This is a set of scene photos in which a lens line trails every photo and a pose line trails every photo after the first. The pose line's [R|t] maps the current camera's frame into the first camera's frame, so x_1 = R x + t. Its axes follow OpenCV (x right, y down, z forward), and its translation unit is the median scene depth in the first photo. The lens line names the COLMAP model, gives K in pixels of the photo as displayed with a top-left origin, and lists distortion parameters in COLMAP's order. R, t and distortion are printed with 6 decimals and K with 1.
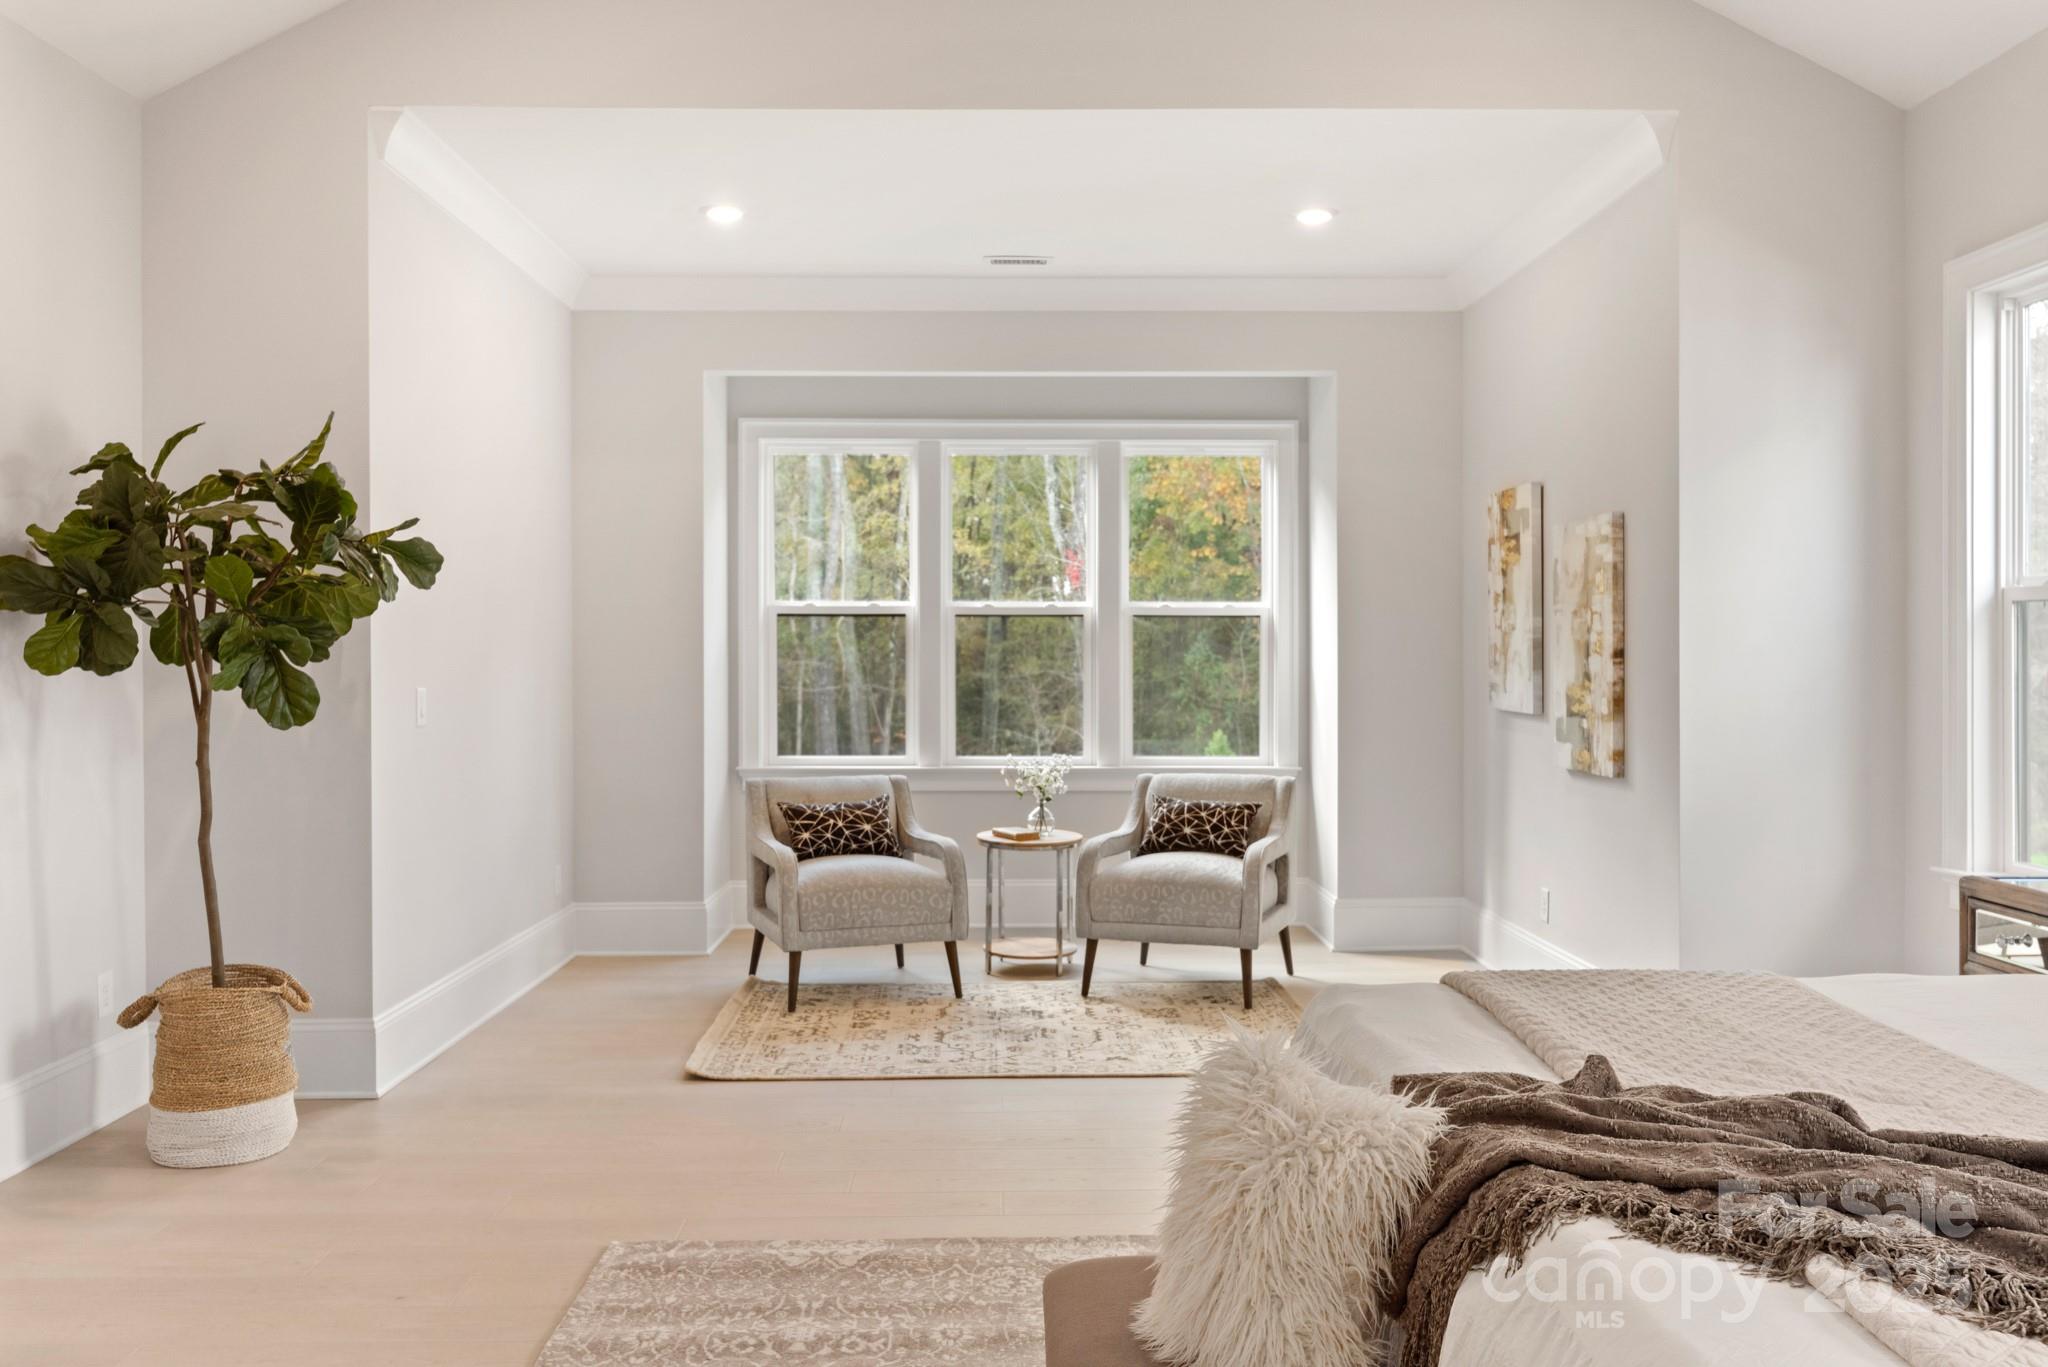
lens RADIAL K [[1674.5, 0, 1027.8], [0, 1674.5, 673.1], [0, 0, 1]] dist [0.004491, -0.000769]
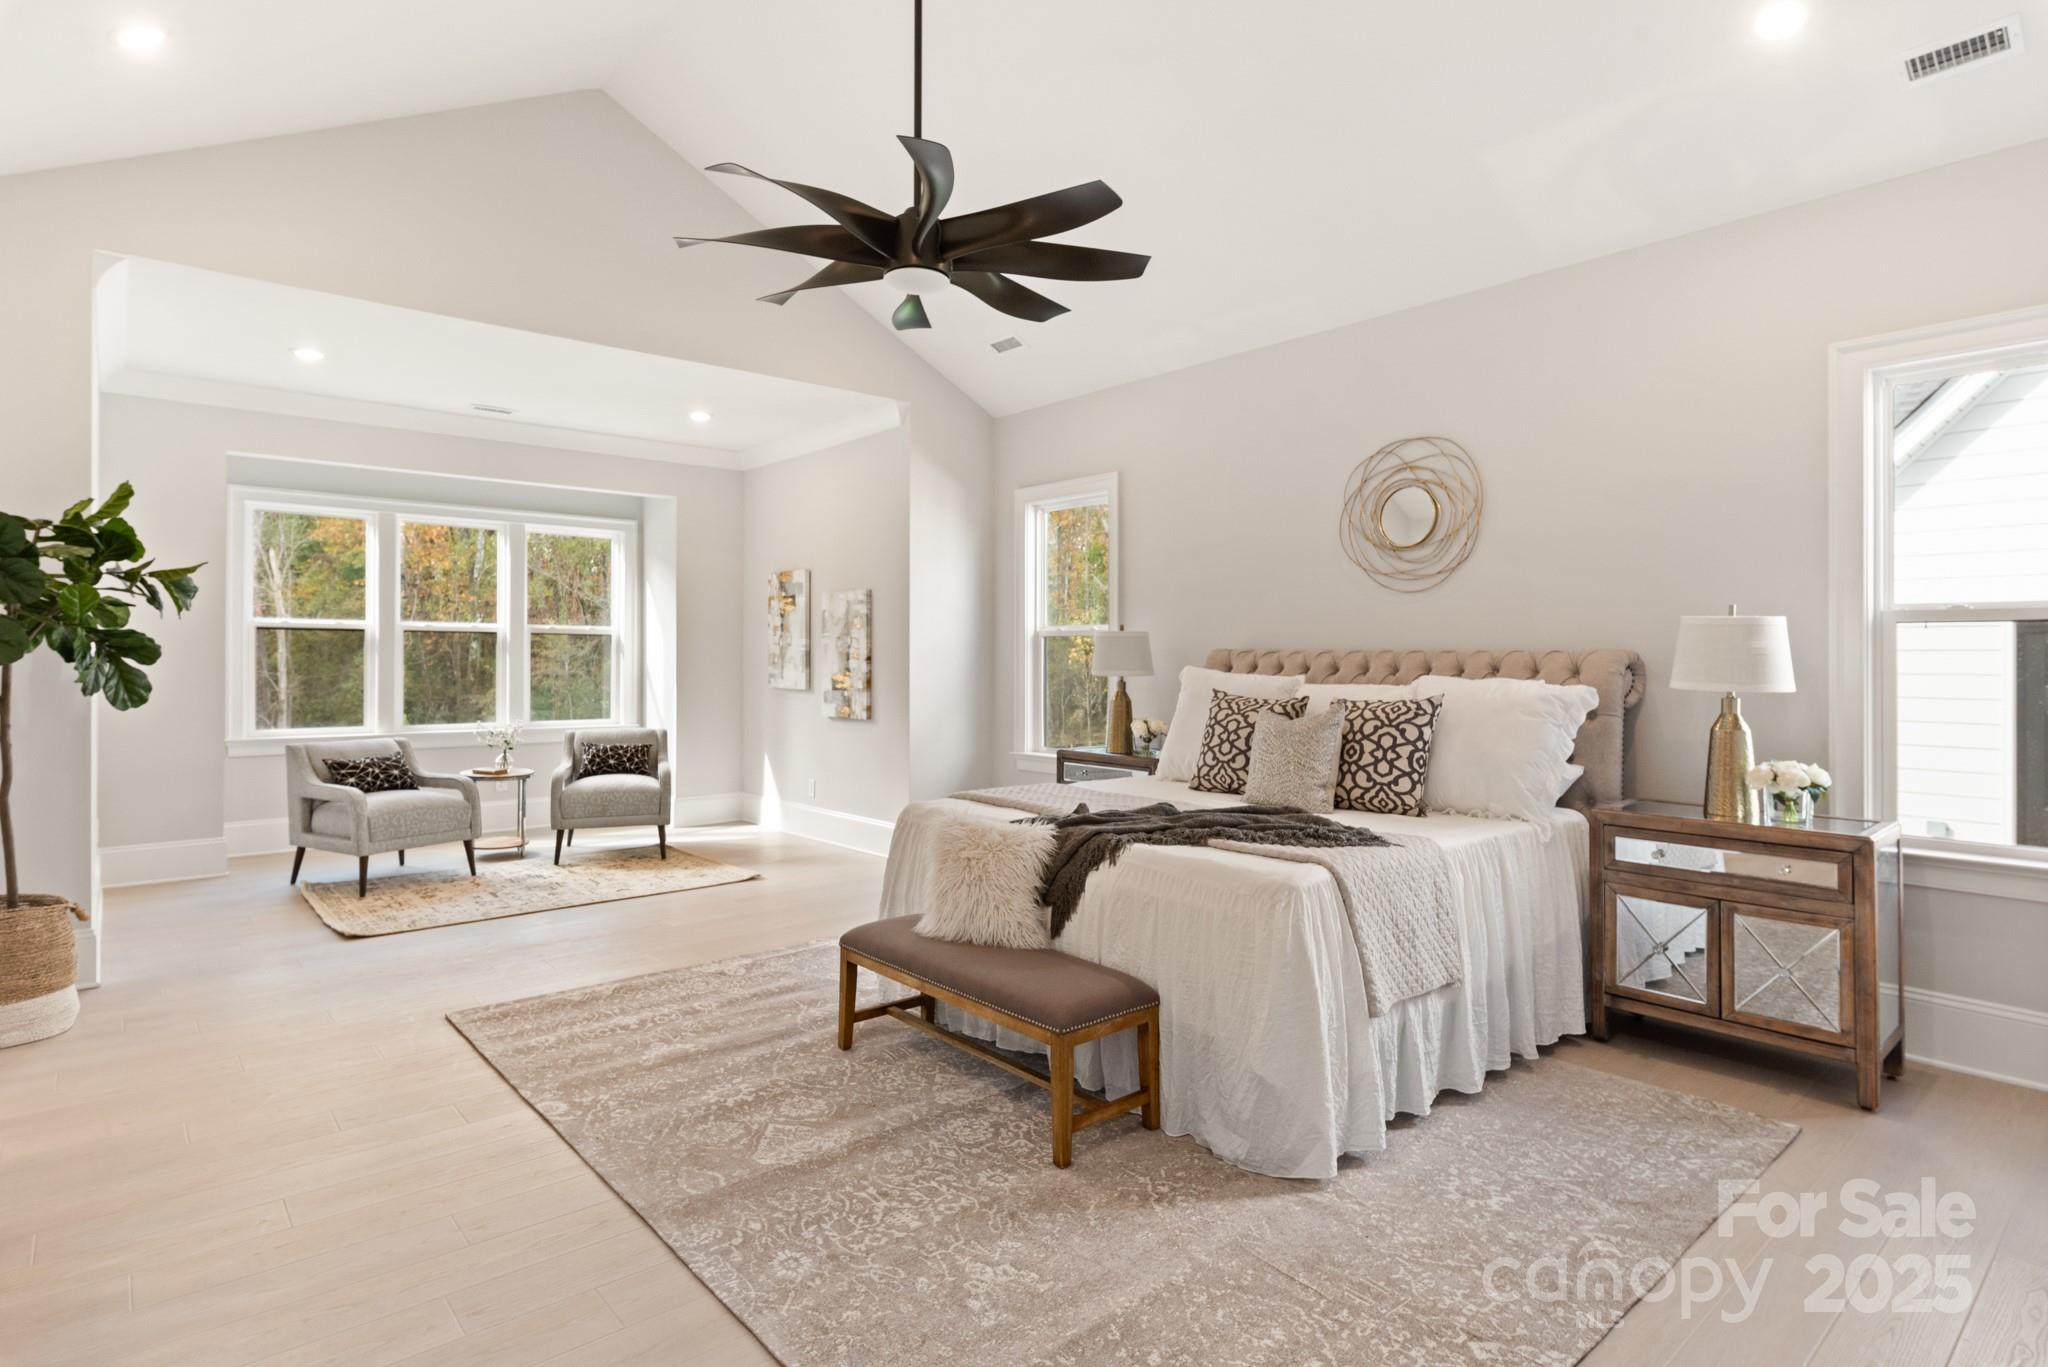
lens RADIAL K [[1044.4, 0, 1021.7], [0, 1044.4, 669.6], [0, 0, 1]] dist [-0.000152, -0.001017]
pose [[0.776411, -0.003796, 0.630216, -0.269634], [0.003877, 0.999992, 0.001247, 0.000945], [-0.630215, 0.001475, 0.776419, -0.092834]]
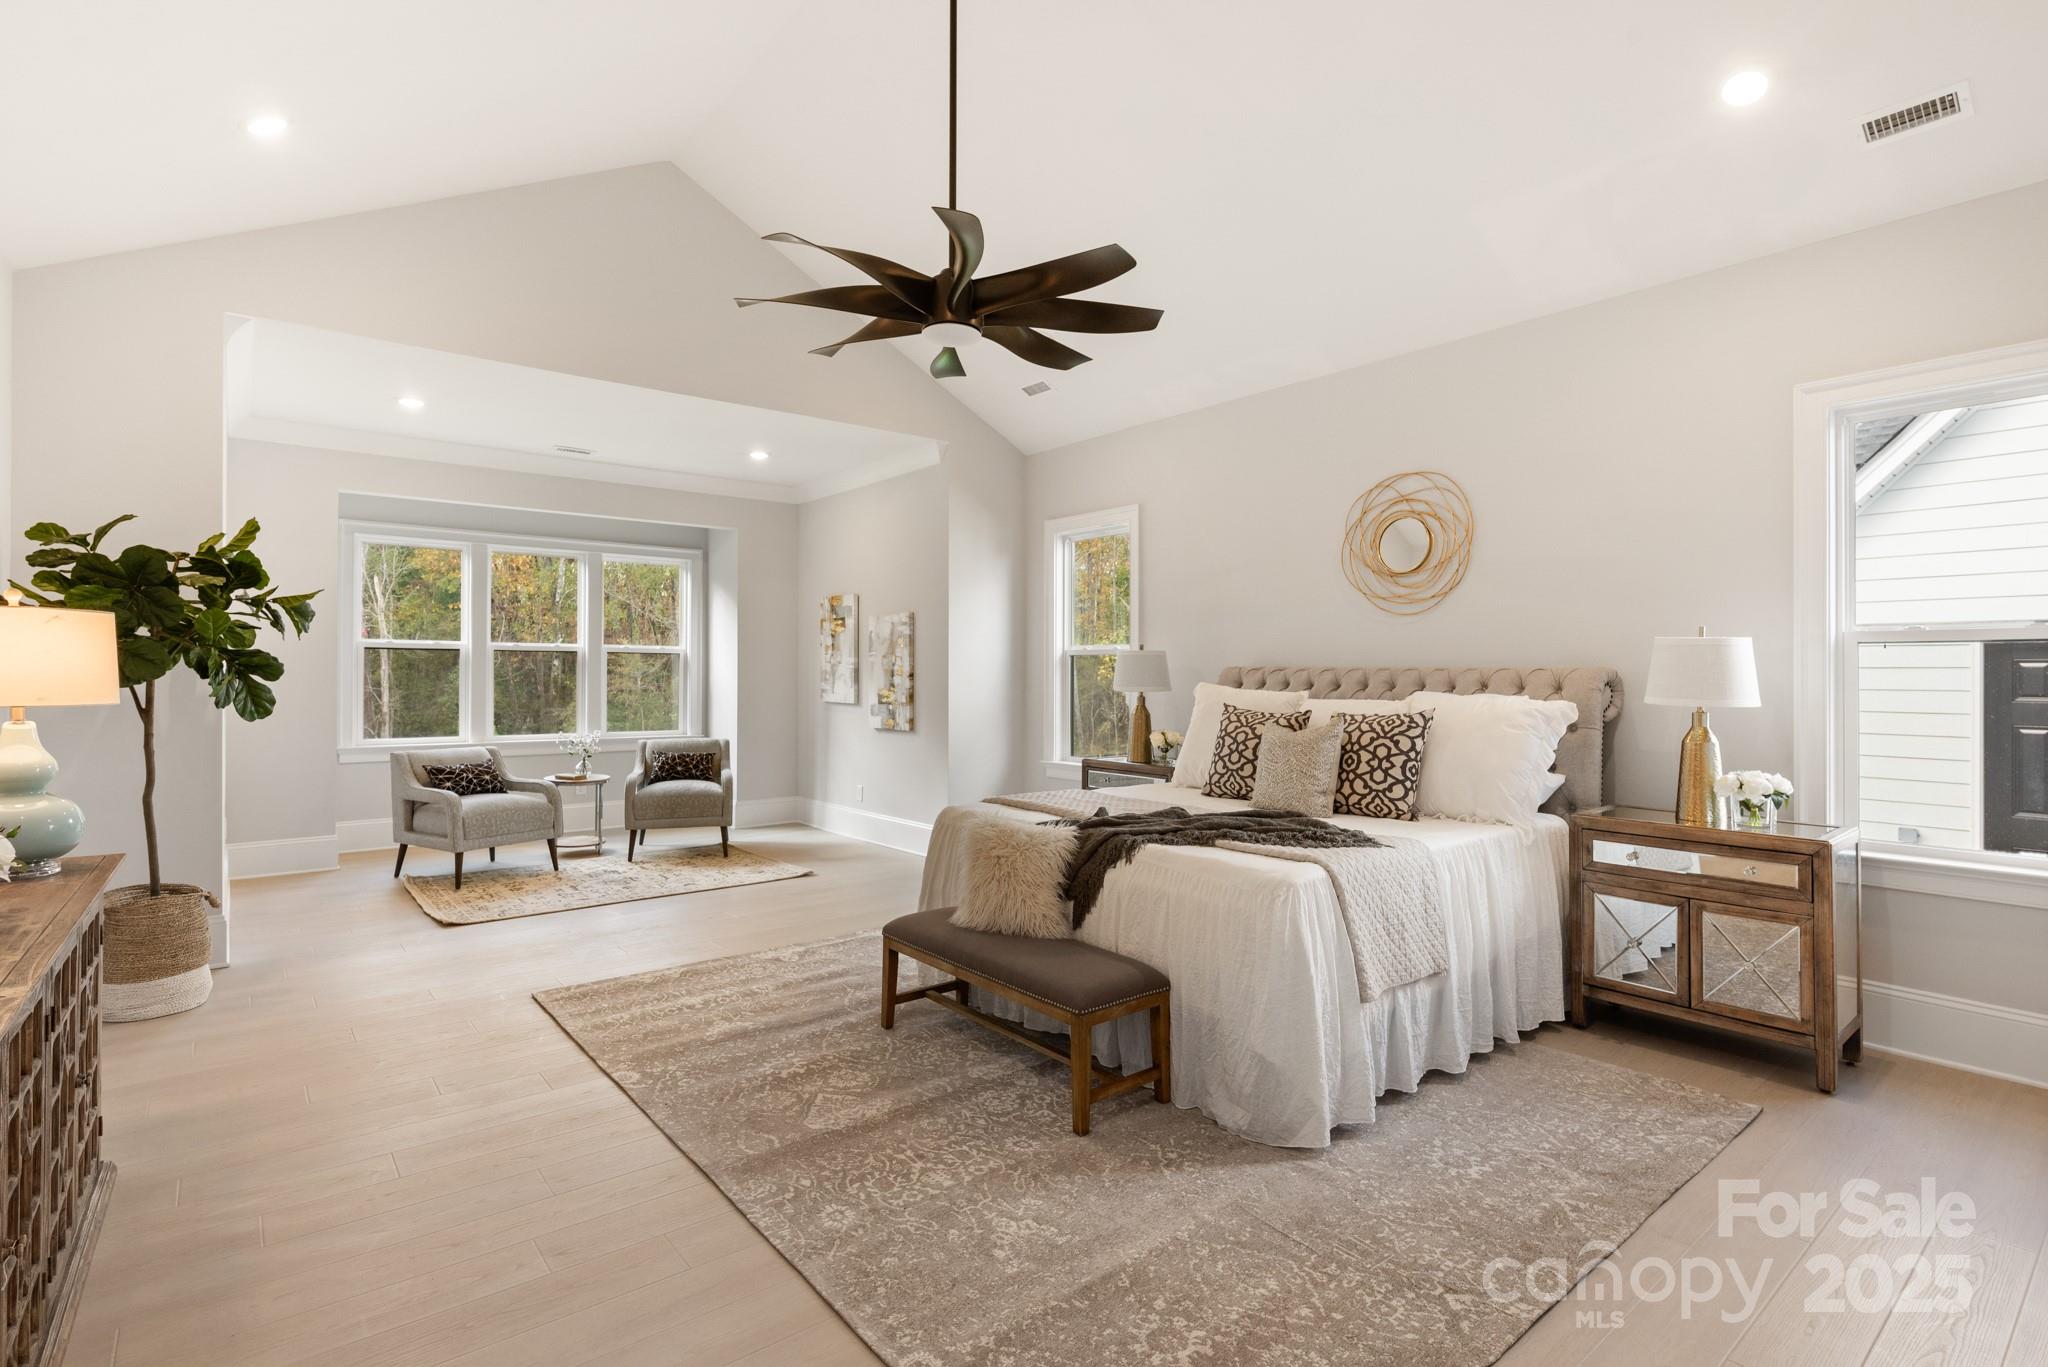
lens RADIAL K [[964.6, 0, 1028.1], [0, 964.6, 685.3], [0, 0, 1]] dist [-0.001065, -0.001281]
pose [[0.793375, -0.003242, 0.608725, -0.272791], [0.003197, 0.999994, 0.001159, 0.000685], [-0.608725, 0.001027, 0.793381, -0.103615]]
